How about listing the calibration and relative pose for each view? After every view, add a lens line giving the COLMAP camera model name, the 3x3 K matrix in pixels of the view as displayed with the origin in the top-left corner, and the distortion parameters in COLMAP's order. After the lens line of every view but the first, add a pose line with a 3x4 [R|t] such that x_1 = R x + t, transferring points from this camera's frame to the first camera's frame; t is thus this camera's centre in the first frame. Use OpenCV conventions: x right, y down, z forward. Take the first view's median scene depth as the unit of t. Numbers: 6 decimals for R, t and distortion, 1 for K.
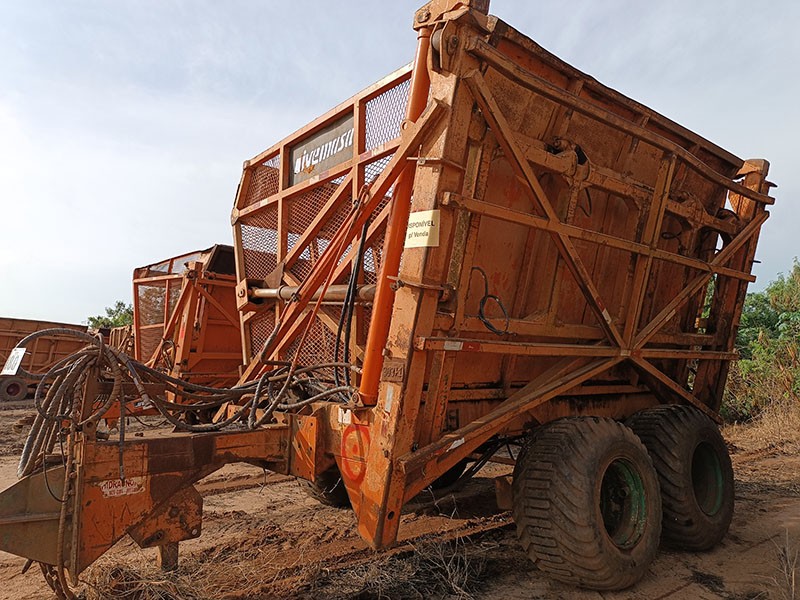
lens RADIAL K [[557.5, 0, 398.9], [0, 557.5, 295.9], [0, 0, 1]] dist [0.003738, -0.022305]
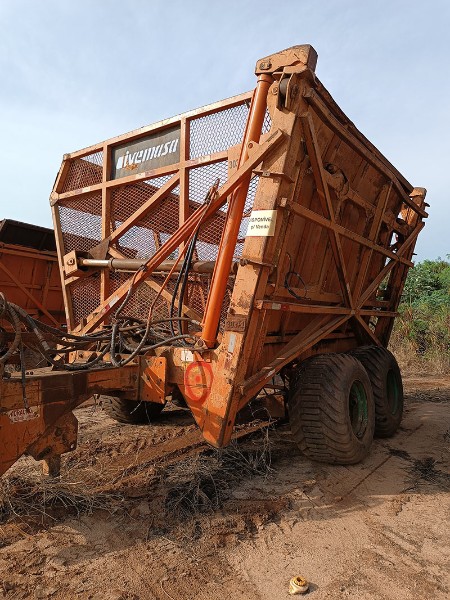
lens RADIAL K [[418.1, 0, 225.0], [0, 418.1, 300.0], [0, 0, 1]] dist [0.003738, -0.022305]
pose [[0.967338, 0.016369, 0.252961, -0.245580], [-0.035797, 0.996734, 0.072392, 0.000103], [-0.250950, -0.079083, 0.964764, -0.005061]]
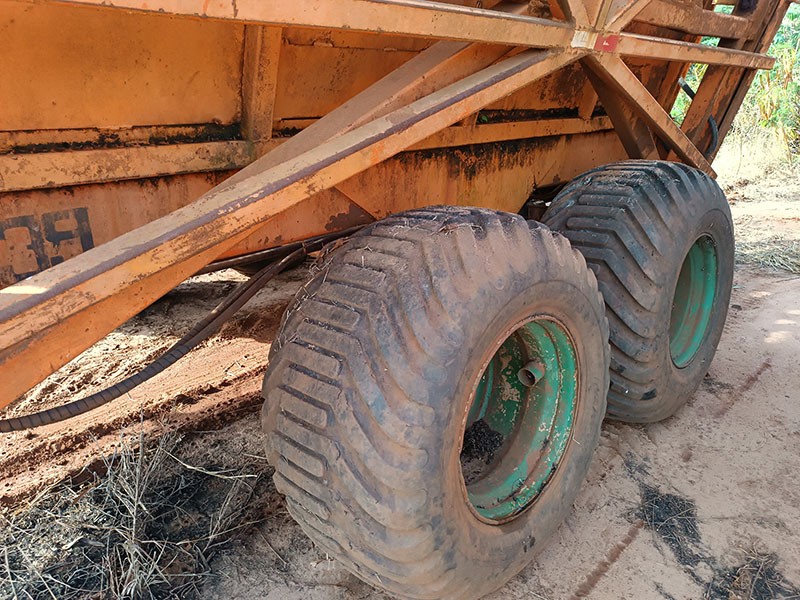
lens RADIAL K [[571.4, 0, 385.6], [0, 571.4, 298.1], [0, 0, 1]] dist [-0.005700, 0.000034]
pose [[0.995757, -0.035187, 0.085030, 0.257135], [-0.007992, 0.887448, 0.460838, 0.090319], [-0.091675, -0.459562, 0.883402, 0.651065]]
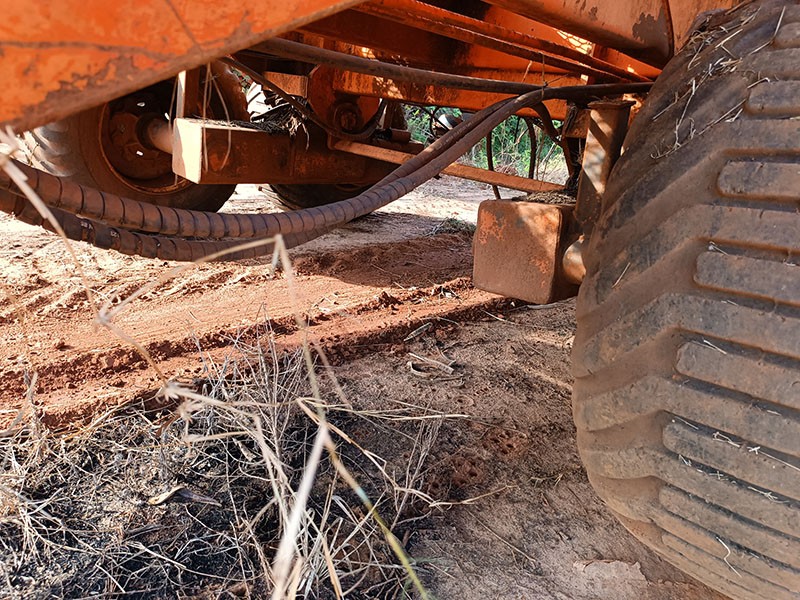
lens RADIAL K [[579.3, 0, 388.1], [0, 579.3, 300.0], [0, 0, 1]] dist [0.000347, -0.006034]
pose [[0.987908, 0.077589, 0.134230, 0.089119], [-0.128799, 0.892648, 0.431961, 0.274898], [-0.086304, -0.444027, 0.891847, 0.784106]]
